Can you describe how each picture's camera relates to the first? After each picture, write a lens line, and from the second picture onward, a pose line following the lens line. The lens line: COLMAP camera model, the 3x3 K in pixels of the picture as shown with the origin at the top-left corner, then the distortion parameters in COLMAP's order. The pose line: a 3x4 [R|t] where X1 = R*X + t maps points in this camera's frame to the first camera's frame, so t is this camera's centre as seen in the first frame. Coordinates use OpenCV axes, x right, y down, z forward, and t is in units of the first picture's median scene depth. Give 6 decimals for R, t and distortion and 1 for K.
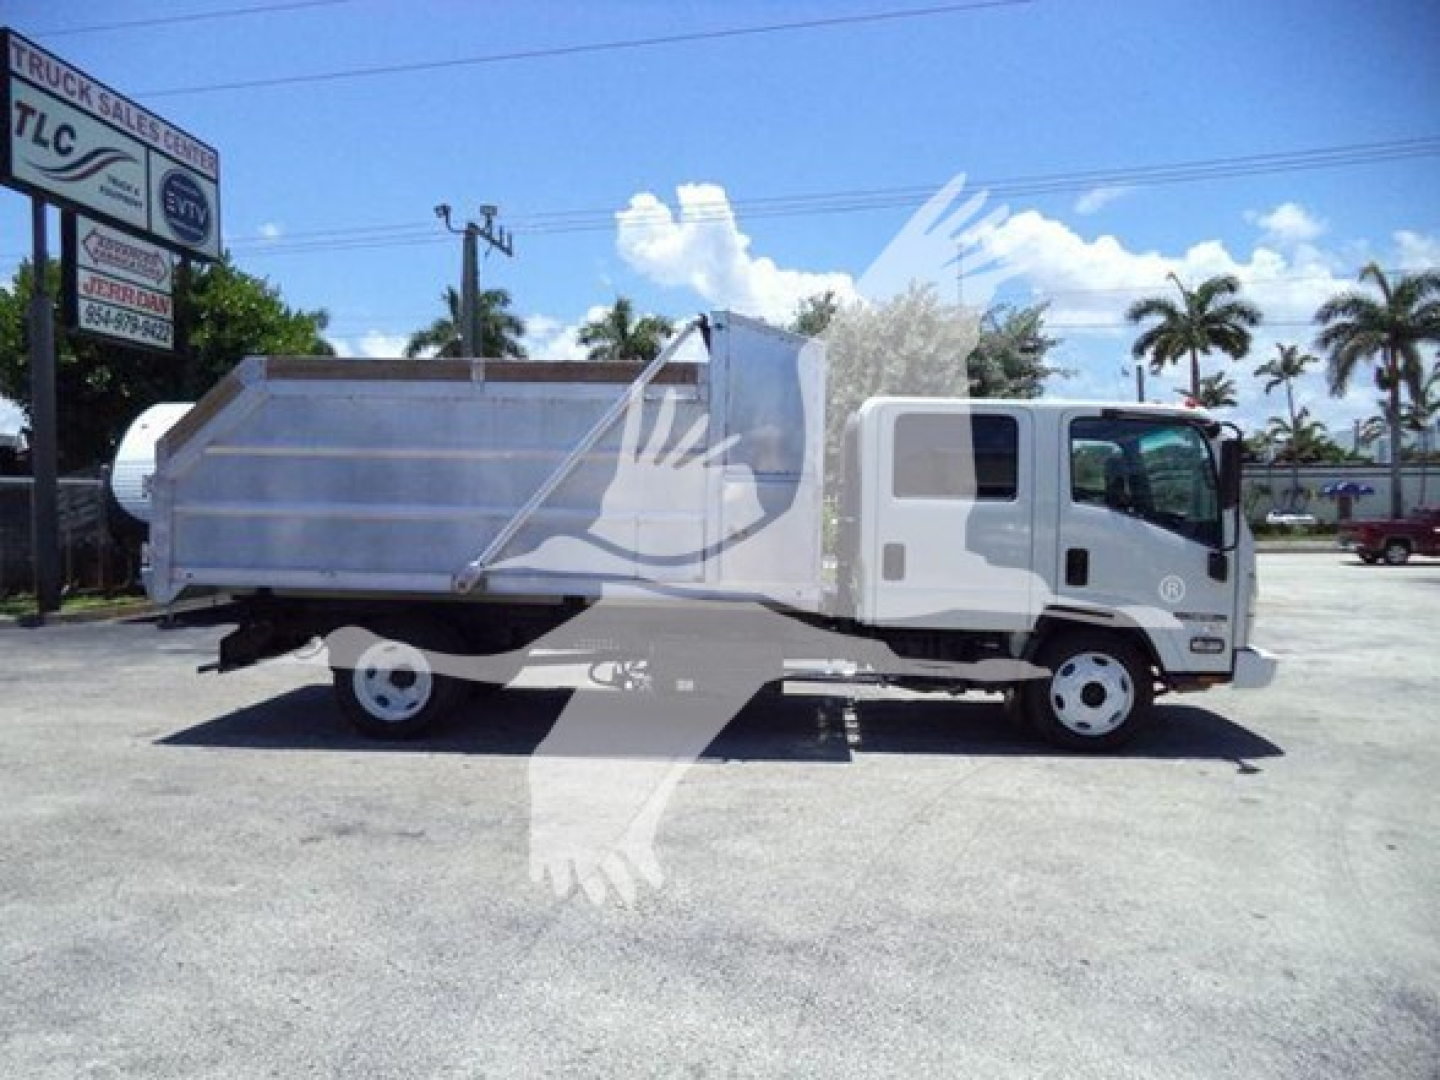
lens RADIAL K [[1194.0, 0, 720.0], [0, 1194.0, 540.0], [0, 0, 1]] dist [-0.029761, 0.005256]
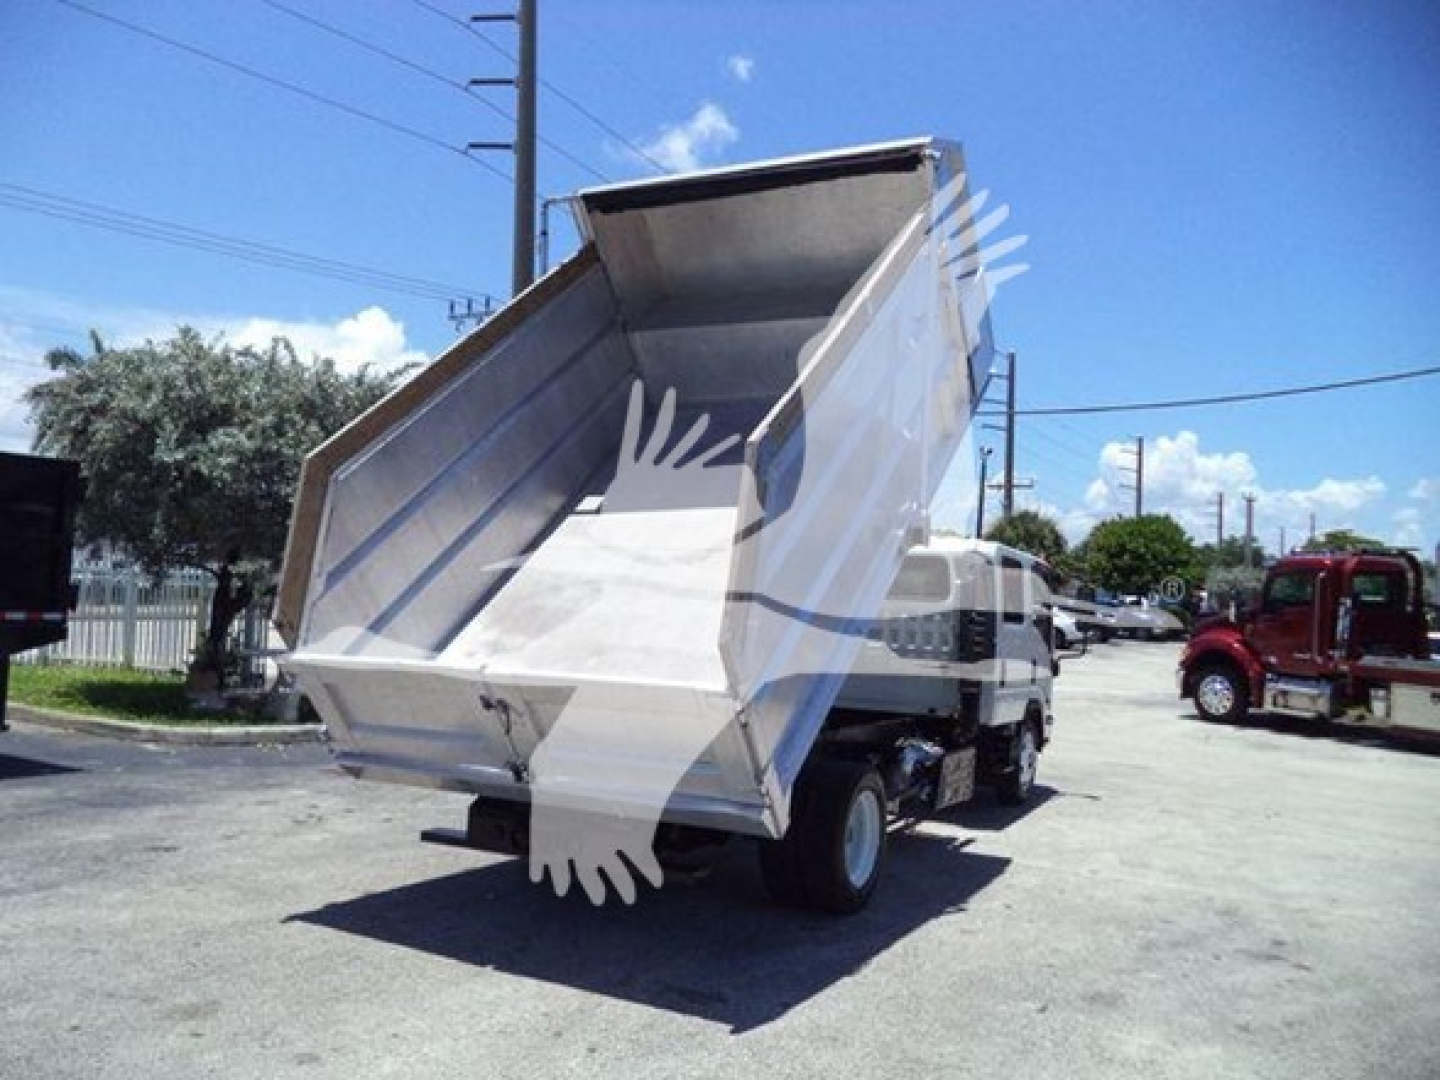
lens RADIAL K [[1194.0, 0, 720.0], [0, 1194.0, 540.0], [0, 0, 1]] dist [-0.029761, 0.005256]
pose [[0.385856, 0.060814, 0.920552, -0.514552], [-0.017838, 0.998130, -0.058462, -0.019250], [-0.922387, 0.006137, 0.386219, 0.358891]]
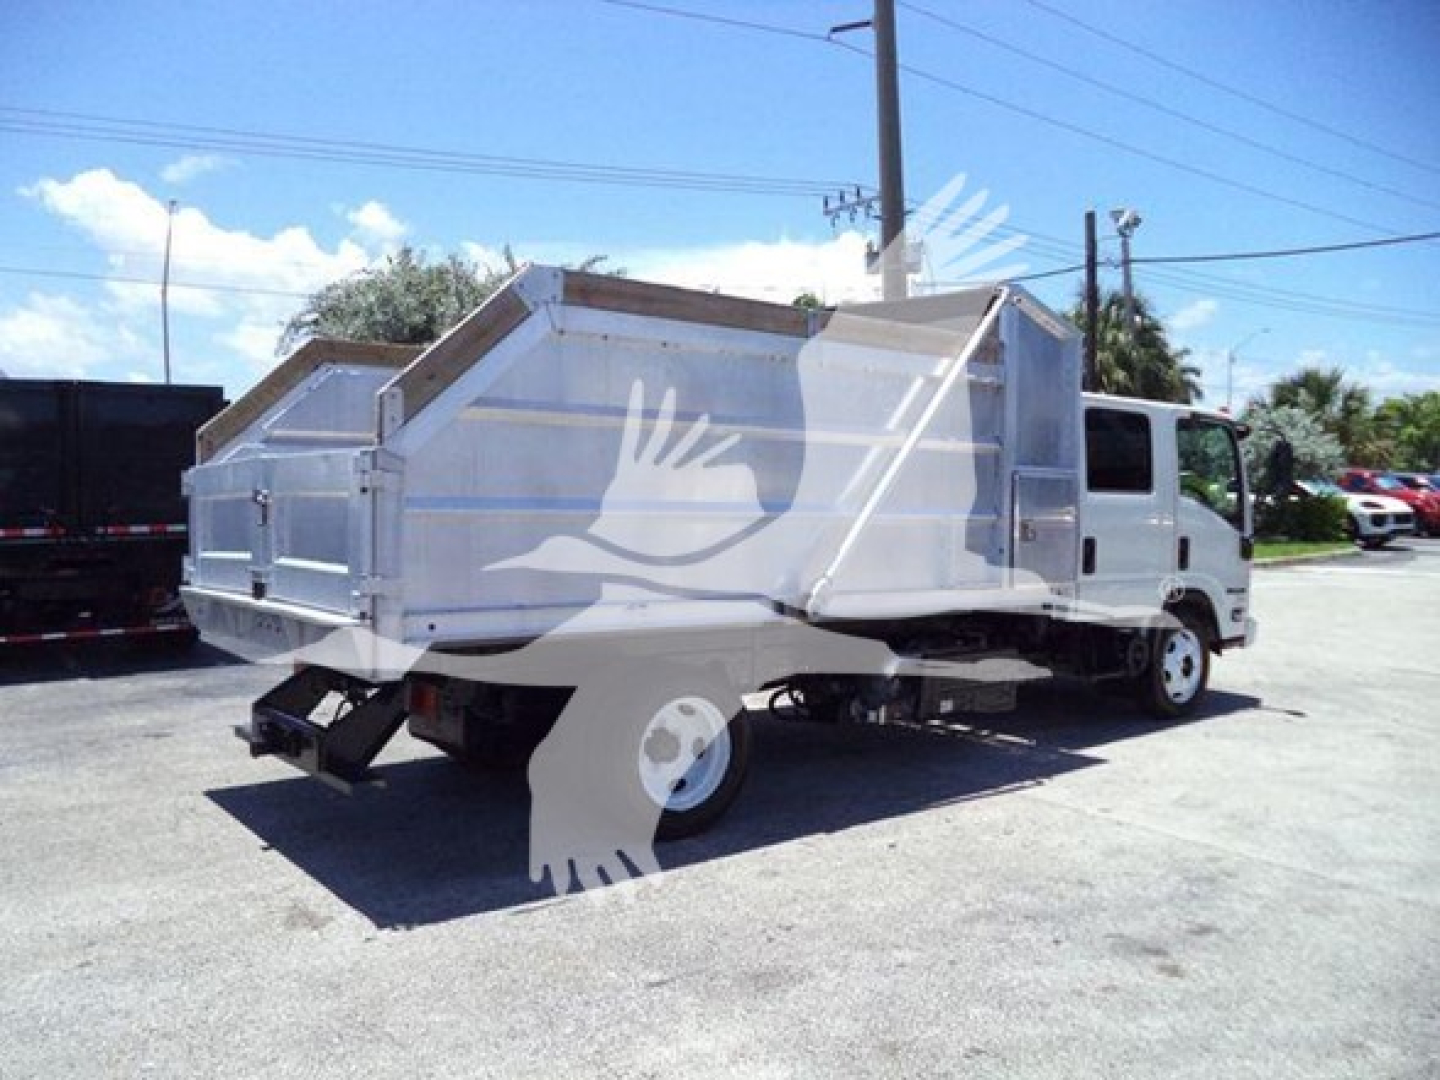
lens RADIAL K [[1185.9, 0, 722.8], [0, 1185.9, 548.1], [0, 0, 1]] dist [-0.020484, -0.005372]
pose [[0.731177, -0.038464, 0.681103, -0.343154], [0.024191, 0.999243, 0.030460, -0.011718], [-0.681759, -0.005795, 0.731554, 0.220898]]
